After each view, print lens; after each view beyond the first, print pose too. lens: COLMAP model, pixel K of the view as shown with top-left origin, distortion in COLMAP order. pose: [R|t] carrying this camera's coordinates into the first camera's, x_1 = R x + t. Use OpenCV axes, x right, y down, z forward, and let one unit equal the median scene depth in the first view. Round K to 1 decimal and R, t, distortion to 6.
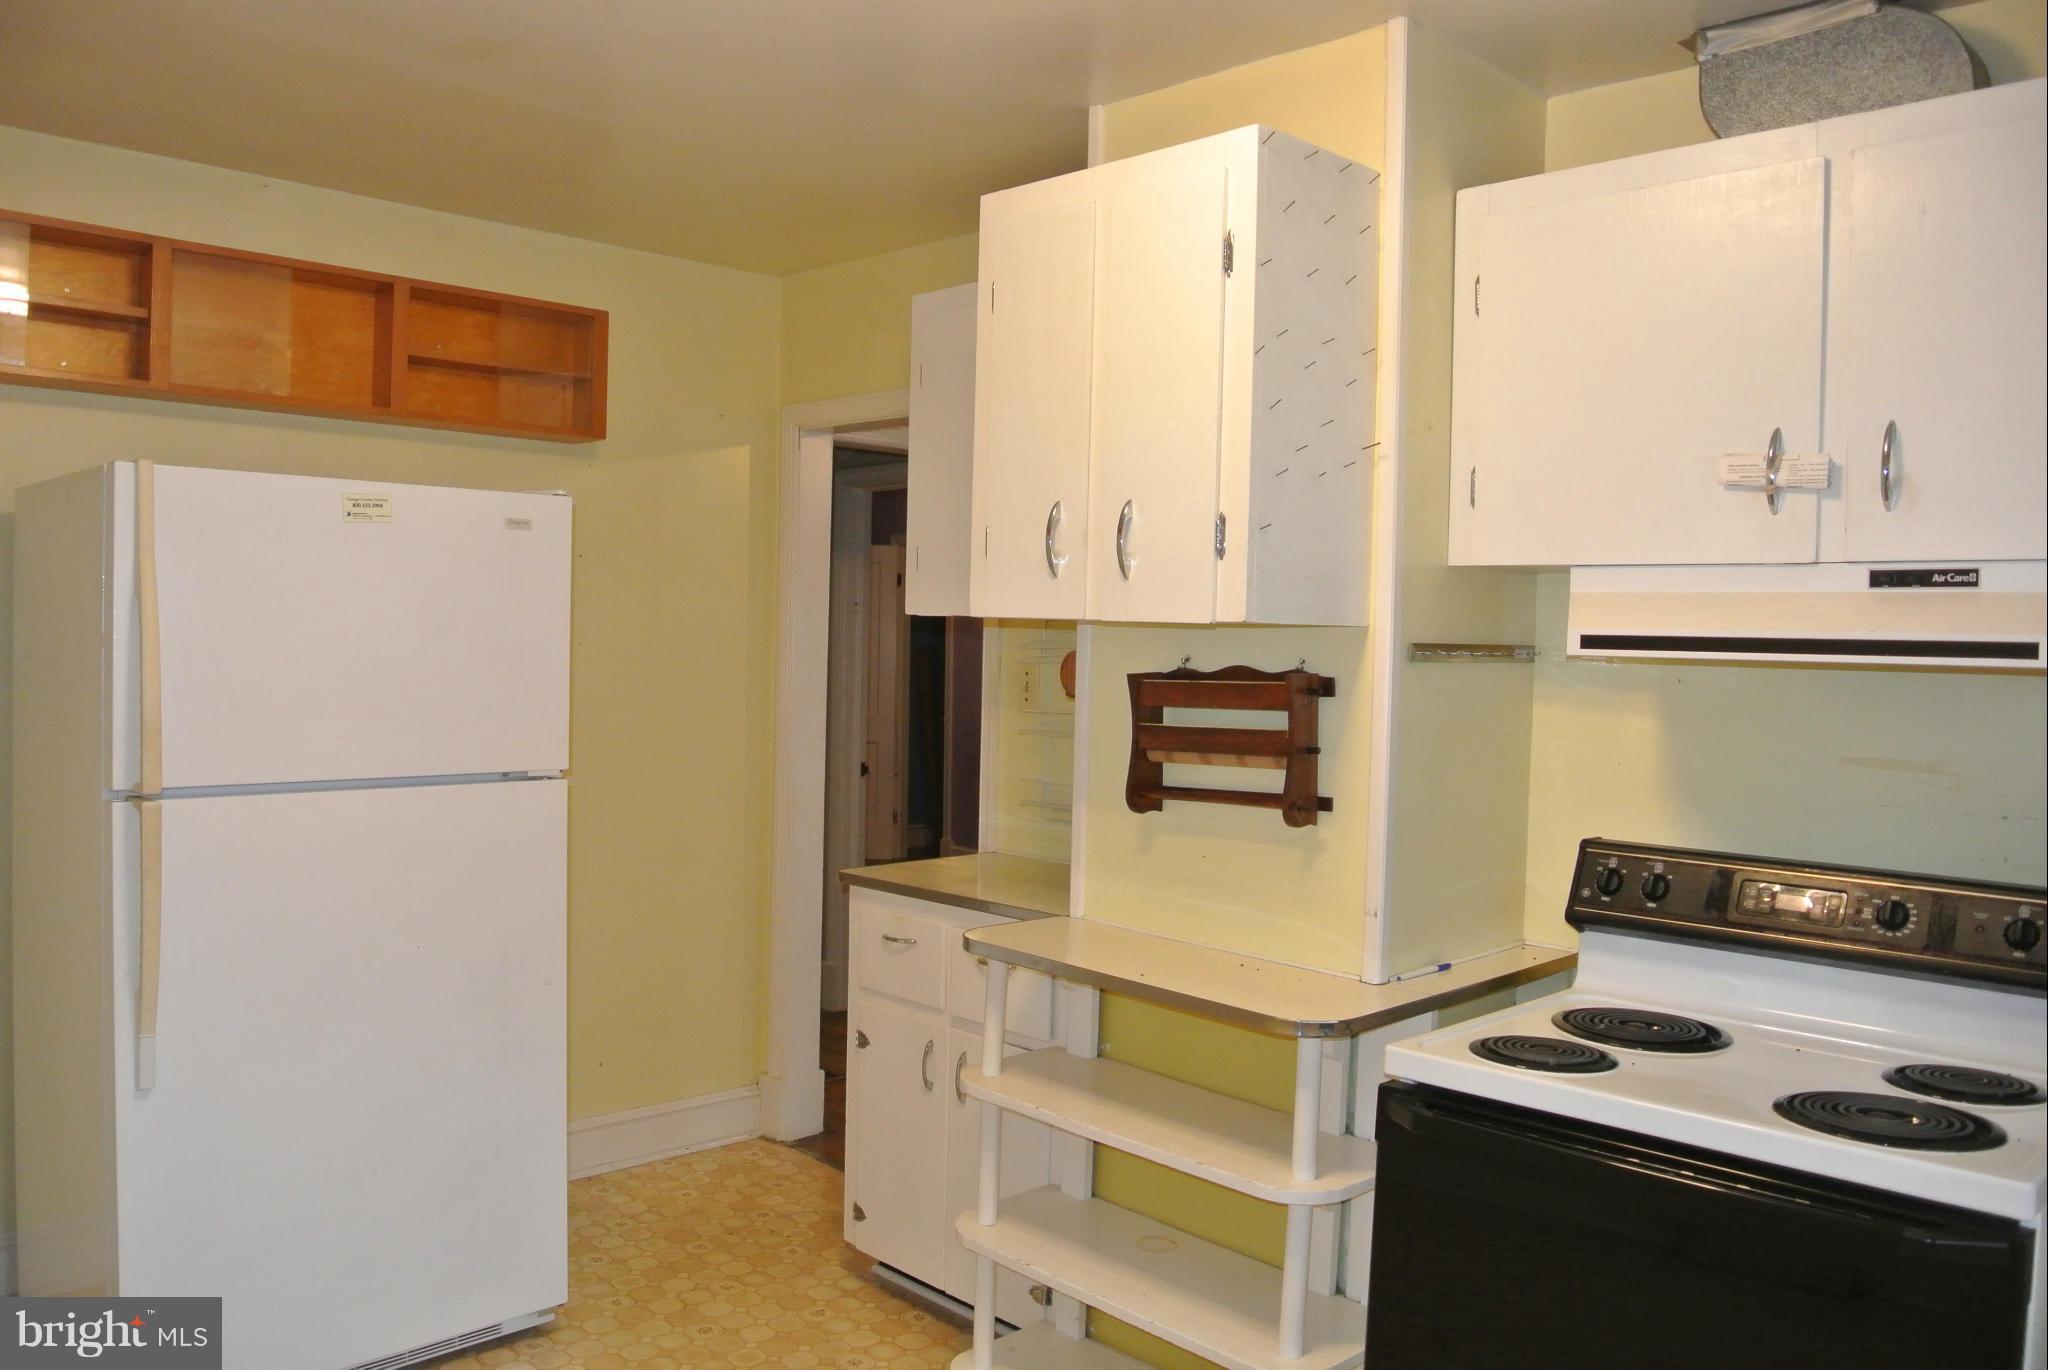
lens RADIAL K [[1621.6, 0, 1021.9], [0, 1621.6, 679.5], [0, 0, 1]] dist [-0.016930, -0.002661]
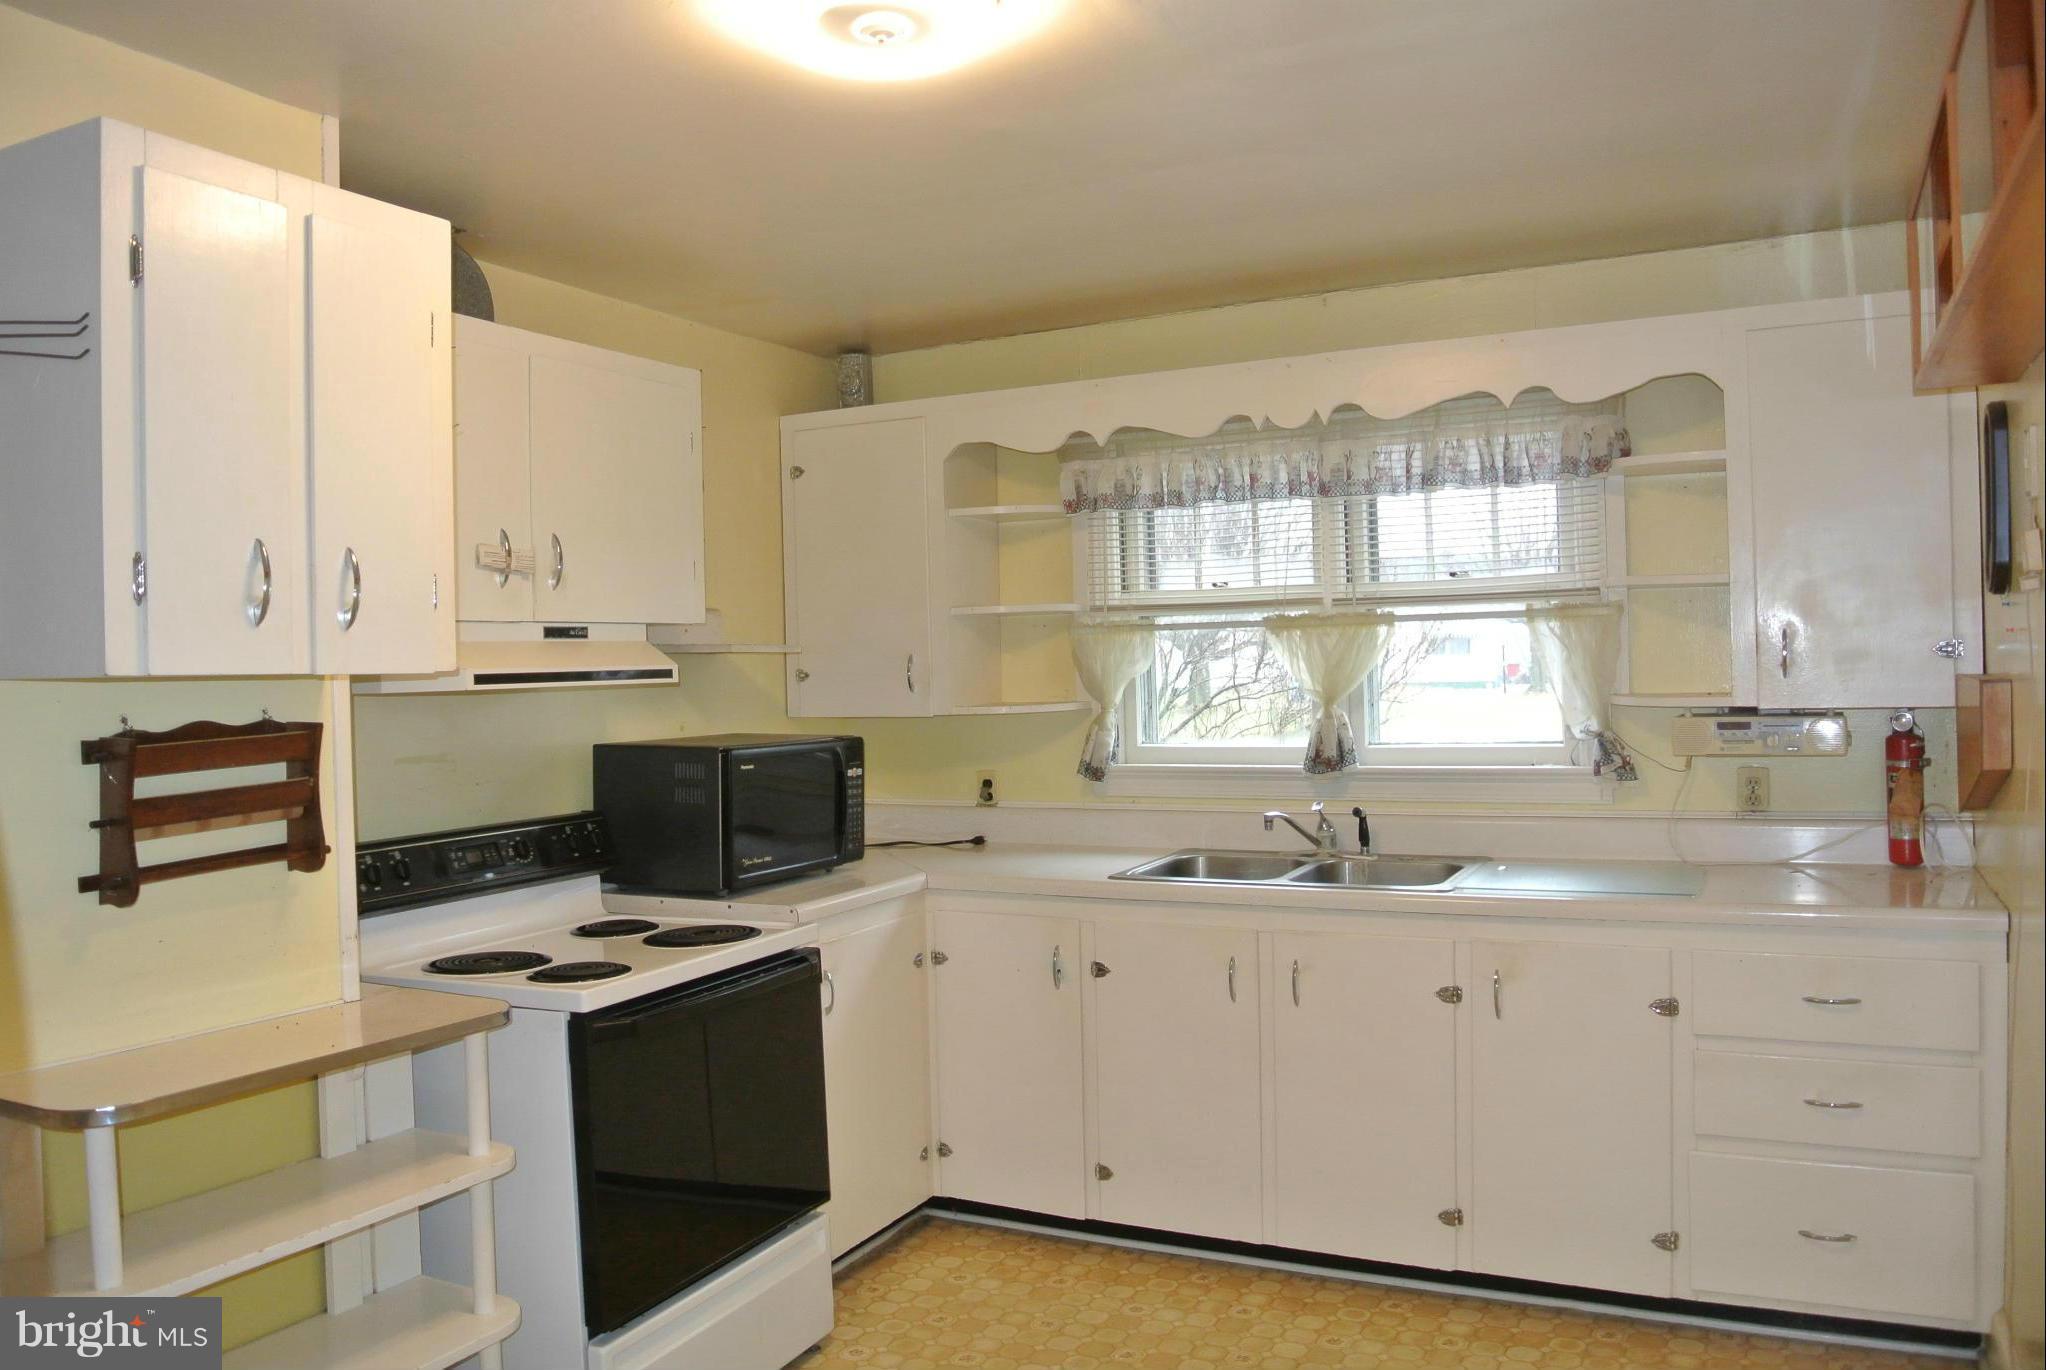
lens RADIAL K [[1621.6, 0, 1023.2], [0, 1621.6, 684.9], [0, 0, 1]] dist [-0.016930, -0.002661]
pose [[-0.339245, -0.033043, 0.940117, -0.925843], [0.037029, 0.998139, 0.048445, -0.058712], [-0.939969, 0.051246, -0.337391, 0.911147]]
